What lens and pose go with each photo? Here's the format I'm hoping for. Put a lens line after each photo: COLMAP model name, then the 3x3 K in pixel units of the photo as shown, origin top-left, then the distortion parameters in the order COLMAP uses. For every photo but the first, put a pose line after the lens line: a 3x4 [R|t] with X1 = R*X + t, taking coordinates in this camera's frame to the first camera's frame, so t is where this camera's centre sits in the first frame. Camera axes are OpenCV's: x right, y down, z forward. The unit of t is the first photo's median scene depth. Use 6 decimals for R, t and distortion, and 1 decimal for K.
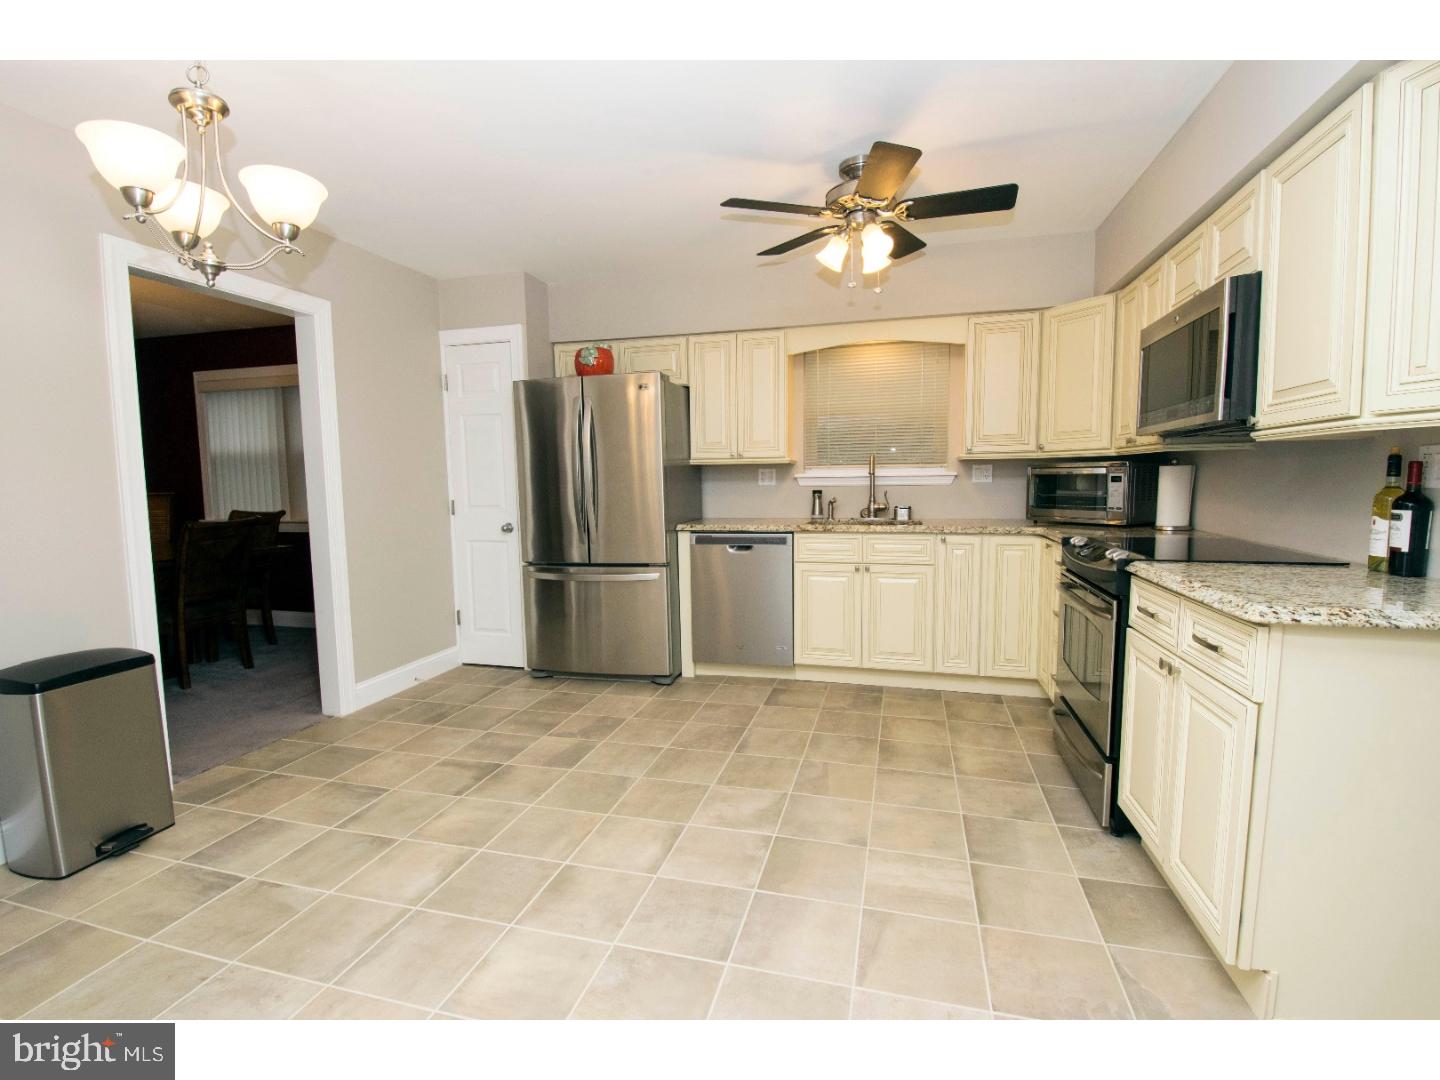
lens RADIAL K [[653.4, 0, 712.8], [0, 653.4, 541.3], [0, 0, 1]] dist [0.020141, -0.026651]
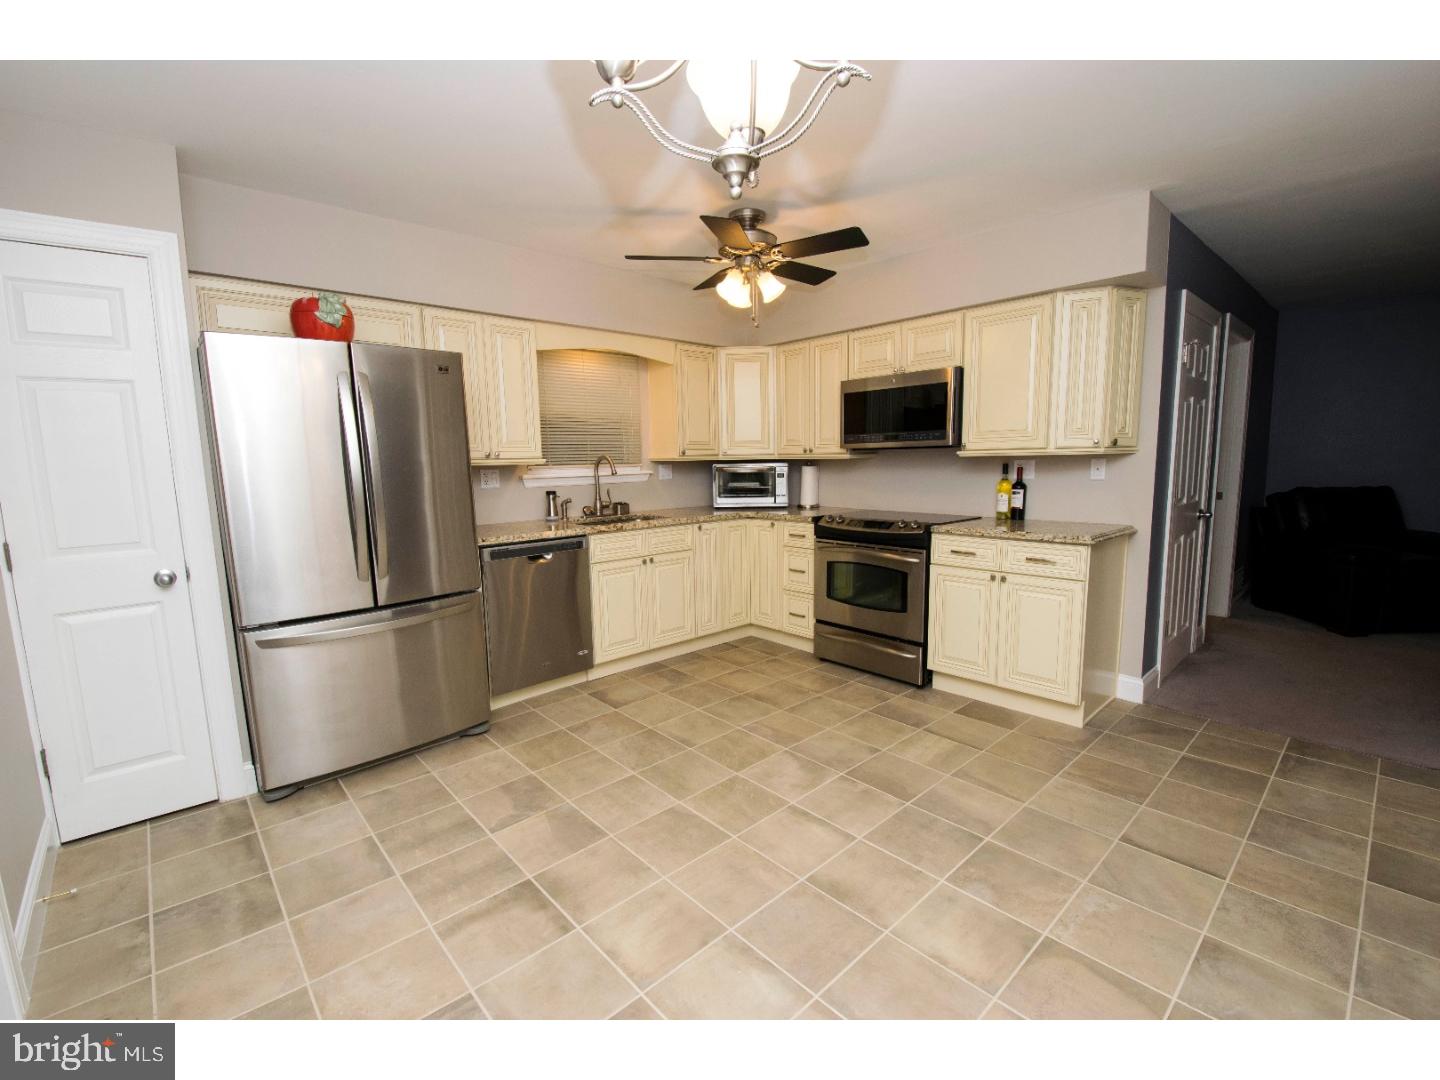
lens RADIAL K [[632.2, 0, 709.4], [0, 632.2, 540.1], [0, 0, 1]] dist [0.017124, -0.023753]
pose [[0.538694, -0.106630, 0.835726, -0.615039], [0.091527, 0.993494, 0.067763, -0.056503], [-0.837515, 0.039988, 0.544949, 0.338821]]
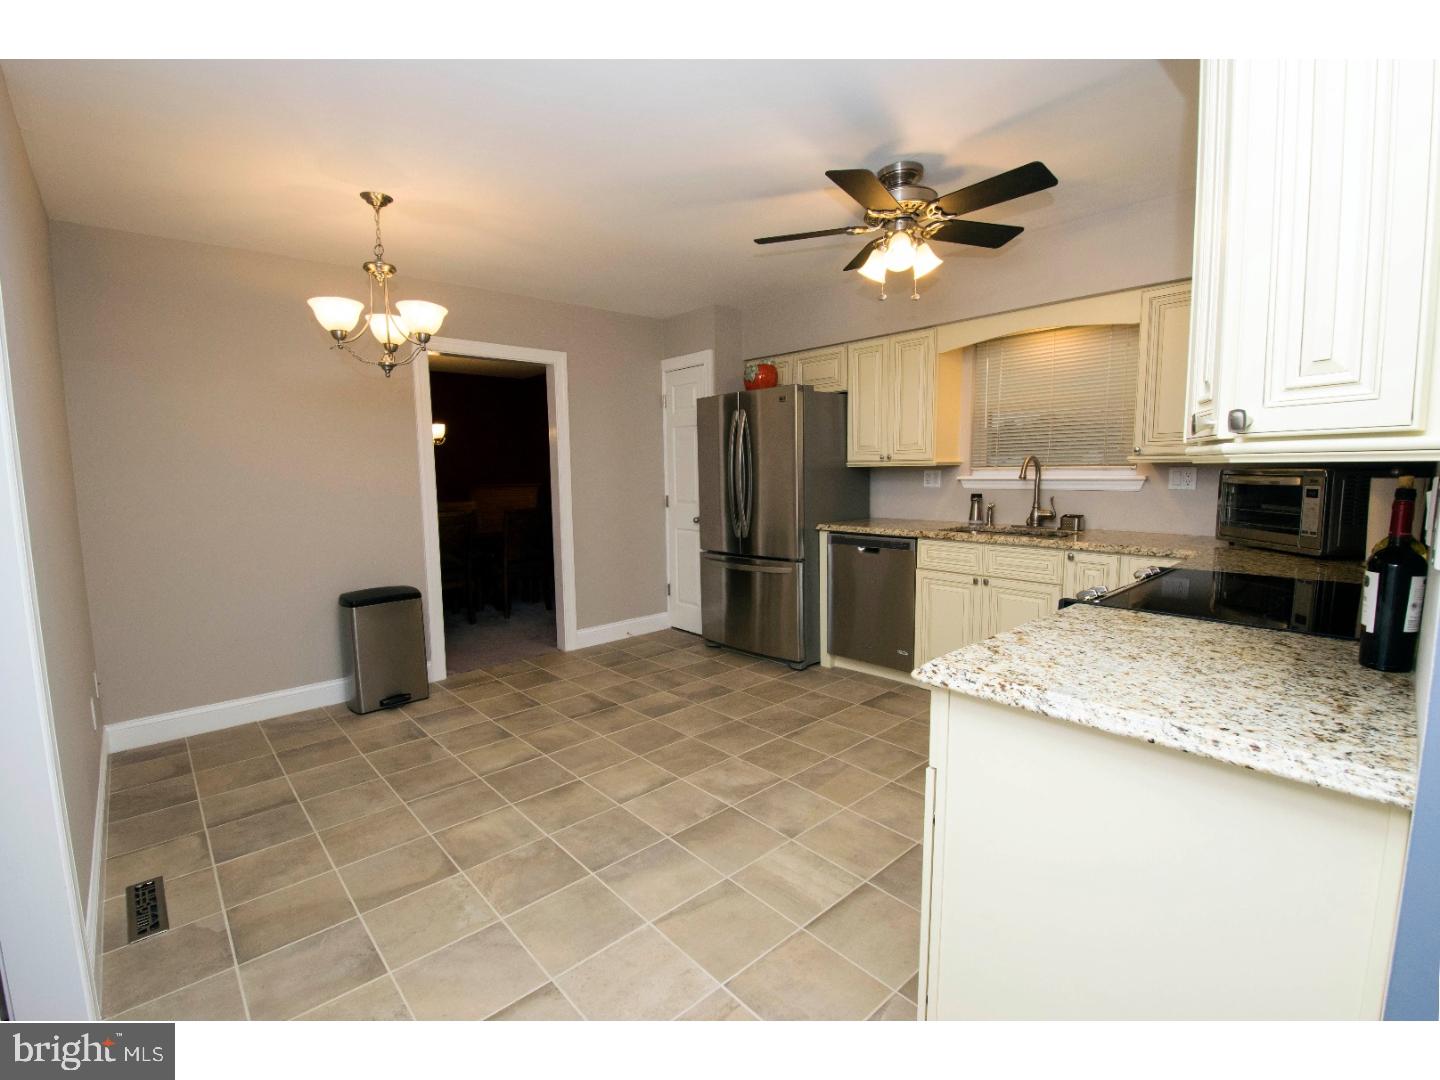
lens RADIAL K [[632.2, 0, 709.4], [0, 632.2, 540.1], [0, 0, 1]] dist [0.017124, -0.023753]
pose [[0.842190, 0.059849, -0.535849, 0.391186], [-0.046276, 0.998177, 0.038756, -0.034887], [0.537191, -0.007843, 0.843424, 0.031535]]
